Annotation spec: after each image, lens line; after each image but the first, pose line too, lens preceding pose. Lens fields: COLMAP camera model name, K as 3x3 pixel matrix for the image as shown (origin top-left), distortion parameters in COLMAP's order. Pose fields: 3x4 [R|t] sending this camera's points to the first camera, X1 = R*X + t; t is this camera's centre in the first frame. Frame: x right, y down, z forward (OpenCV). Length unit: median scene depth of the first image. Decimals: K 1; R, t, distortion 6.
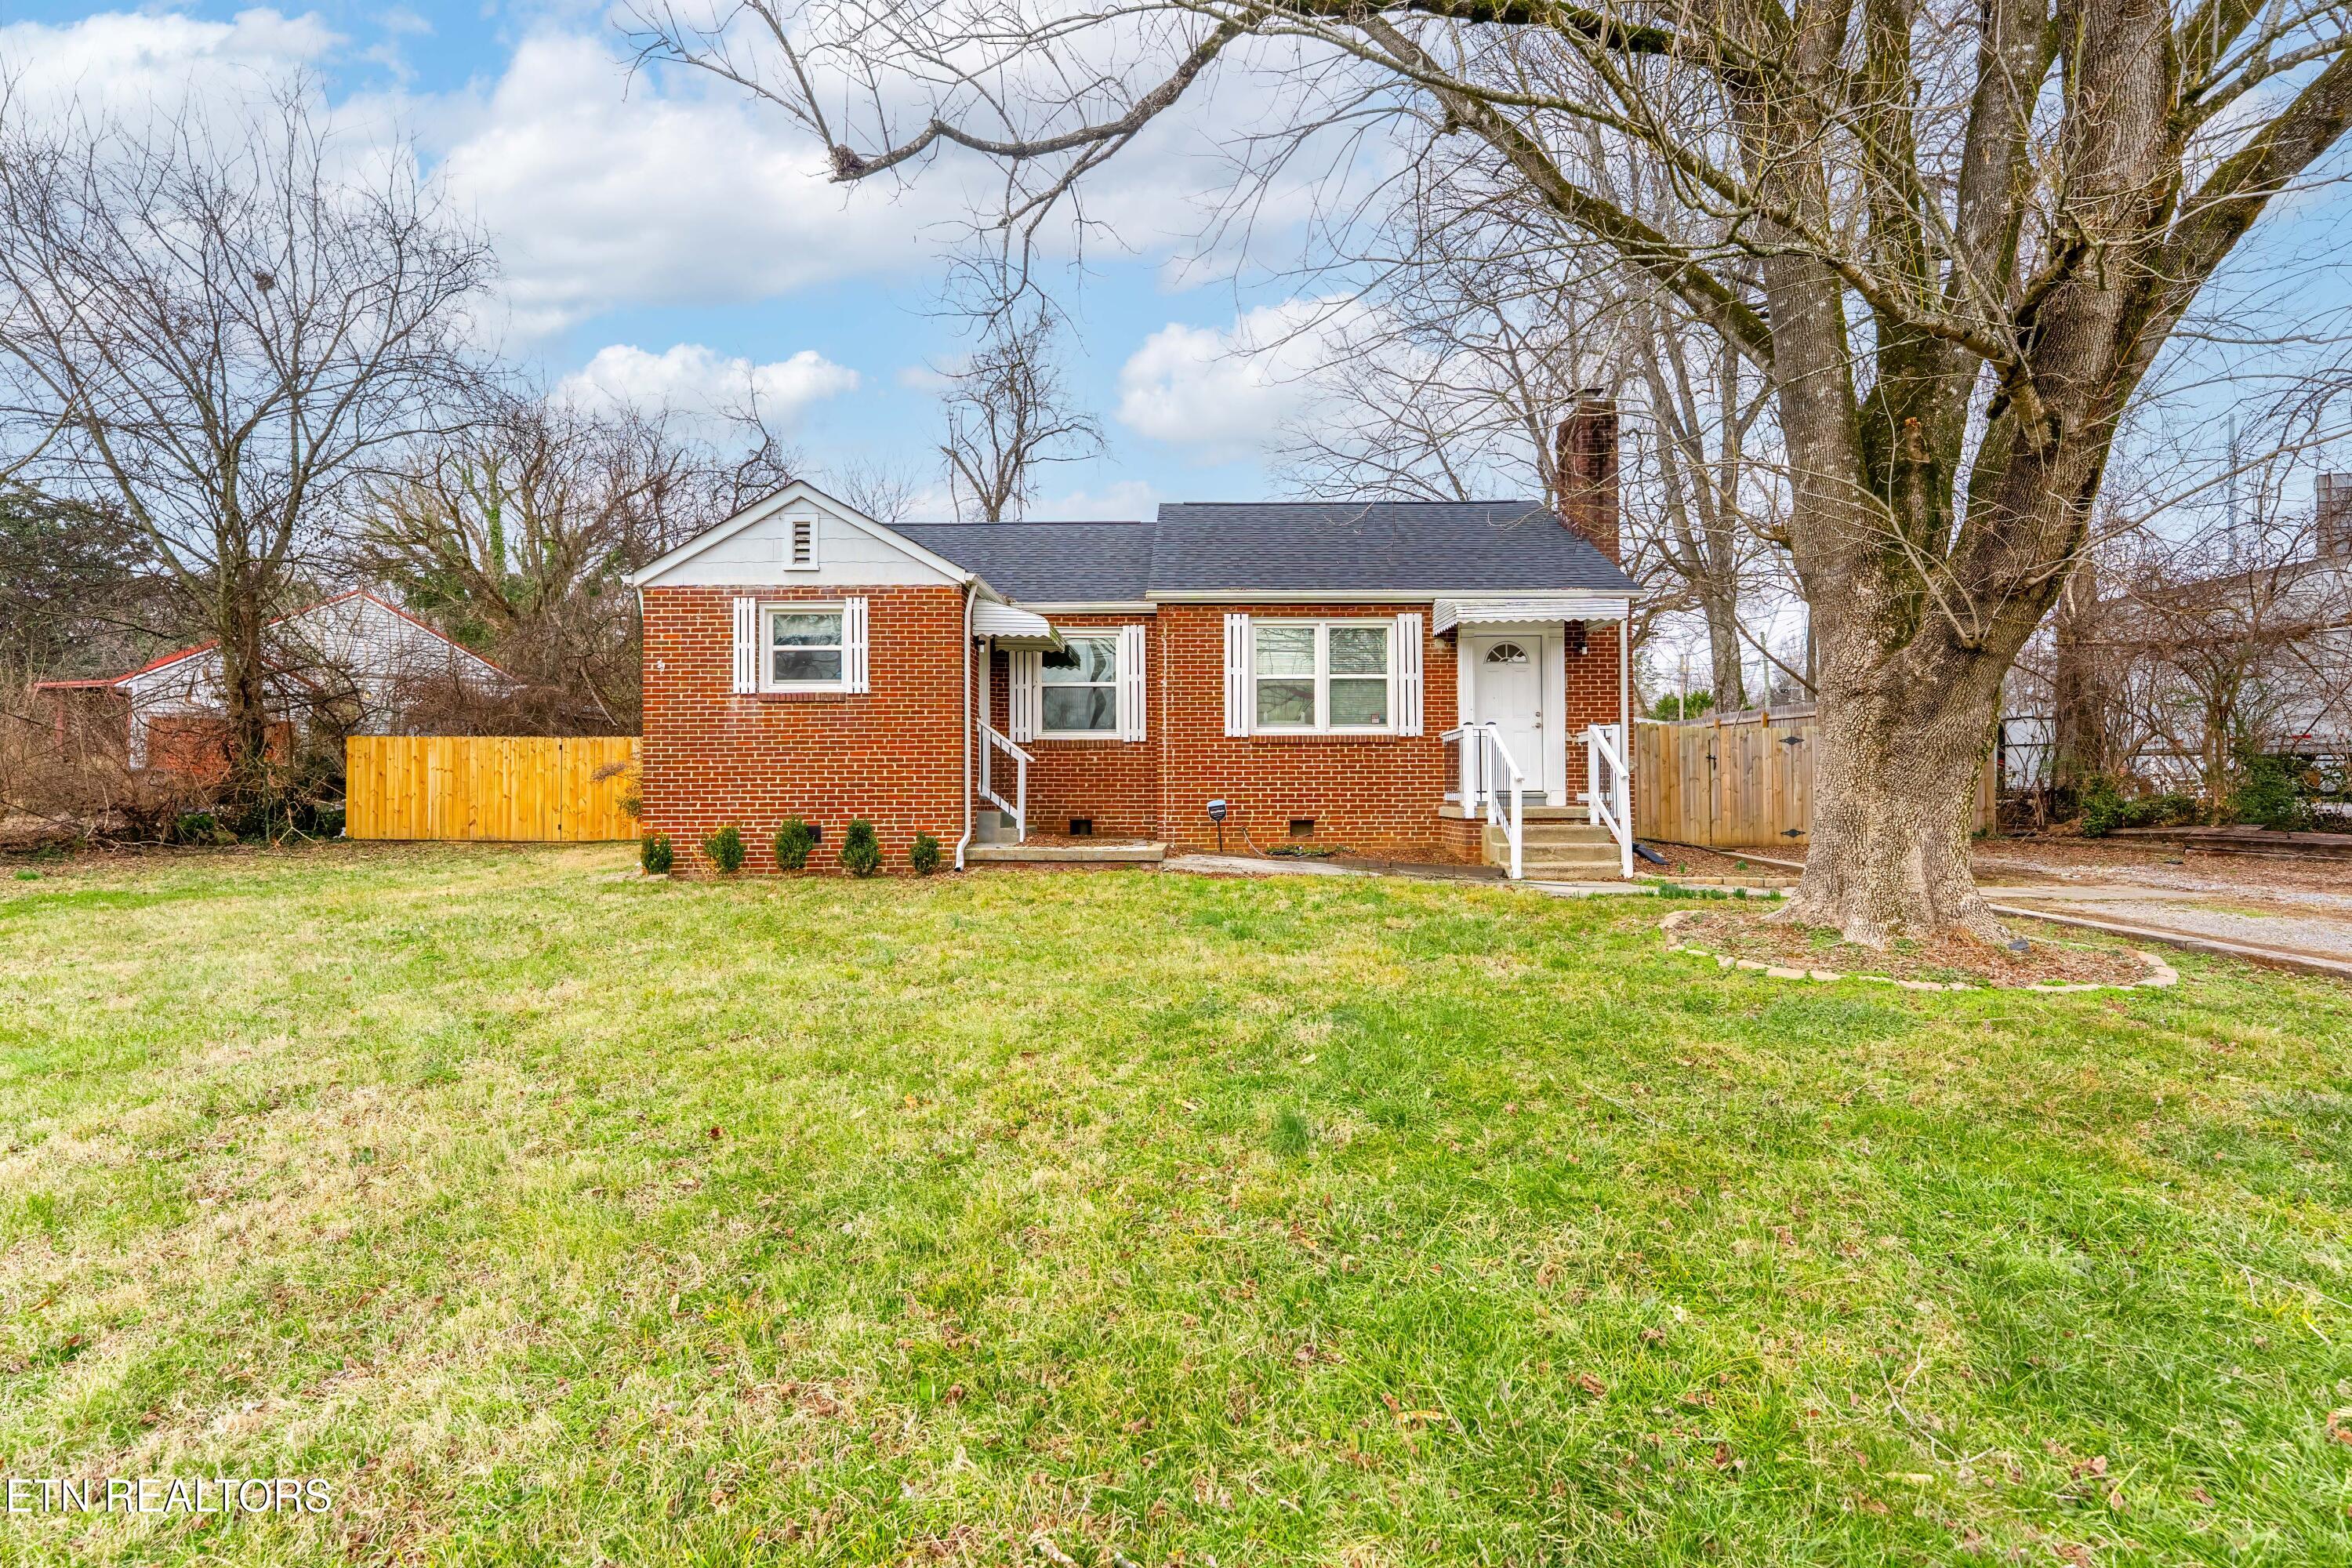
lens RADIAL K [[1104.6, 0, 1176.0], [0, 1104.6, 784.0], [0, 0, 1]] dist [0.000879, -0.000109]
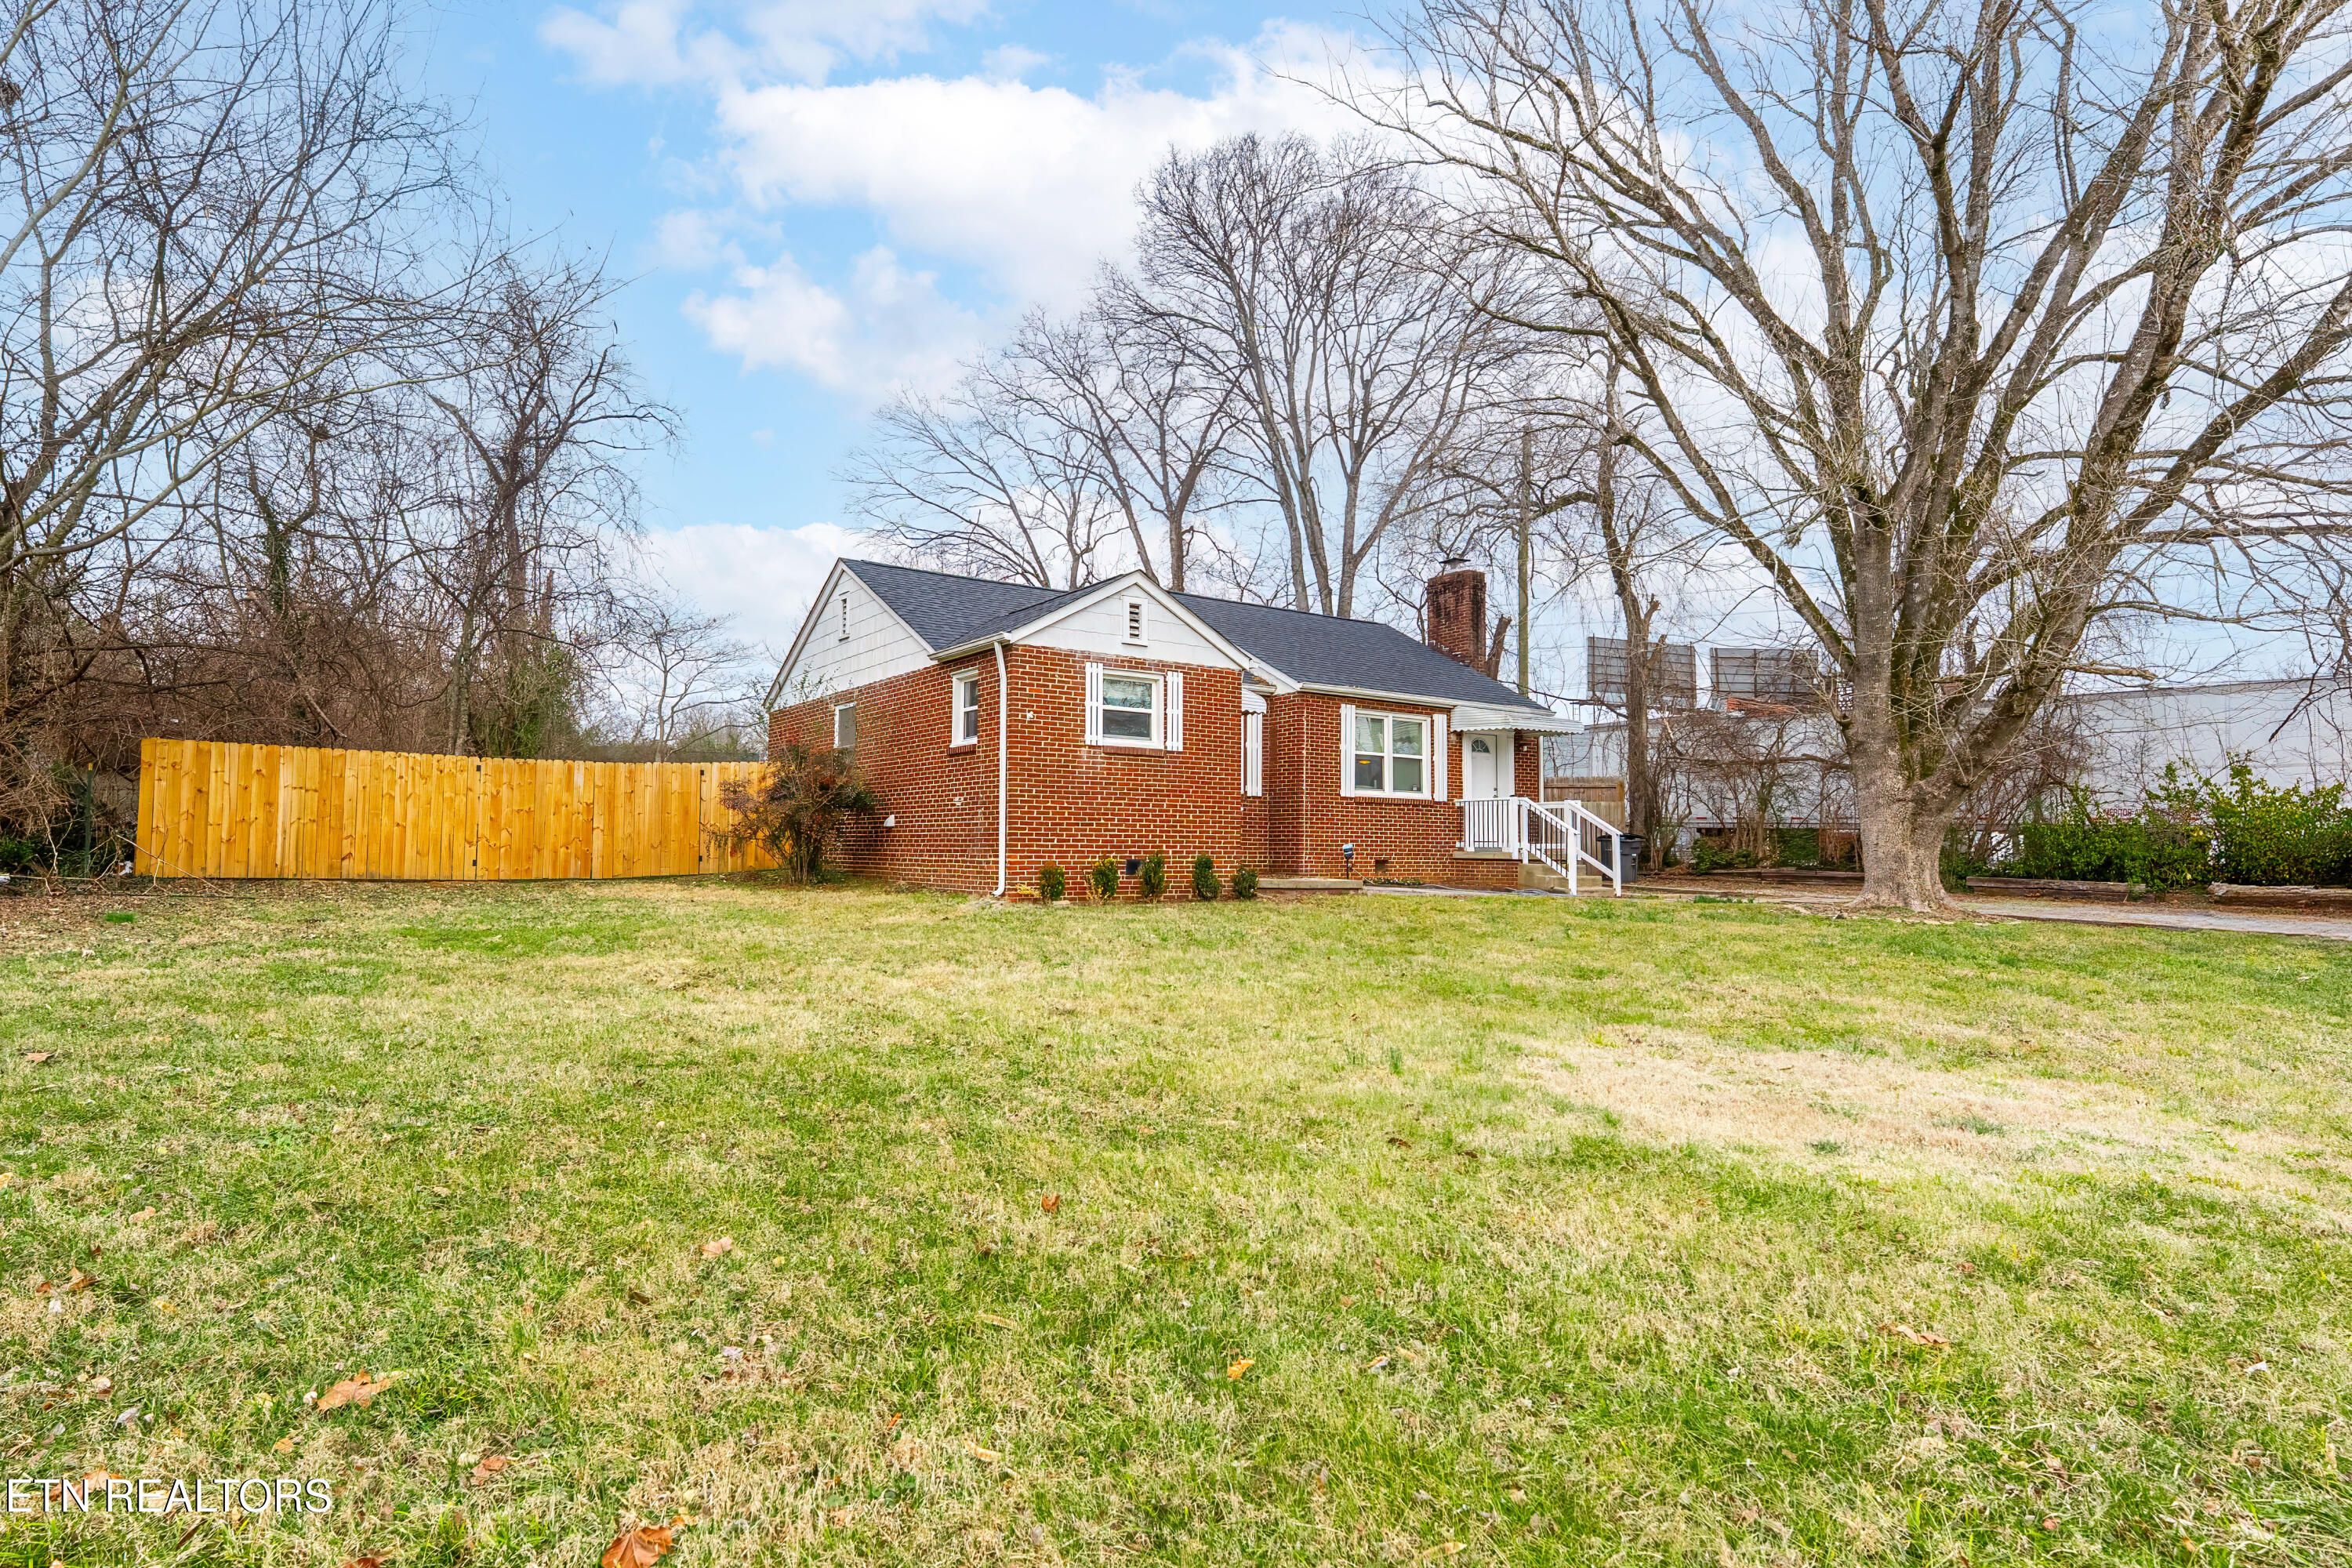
lens RADIAL K [[1188.5, 0, 1176.4], [0, 1188.5, 831.9], [0, 0, 1]] dist [0.001518, 0.000087]
pose [[0.834789, 0.023275, 0.550078, -0.904412], [-0.022420, 0.999714, -0.008275, 0.015945], [-0.550113, -0.005425, 0.835073, -0.084548]]
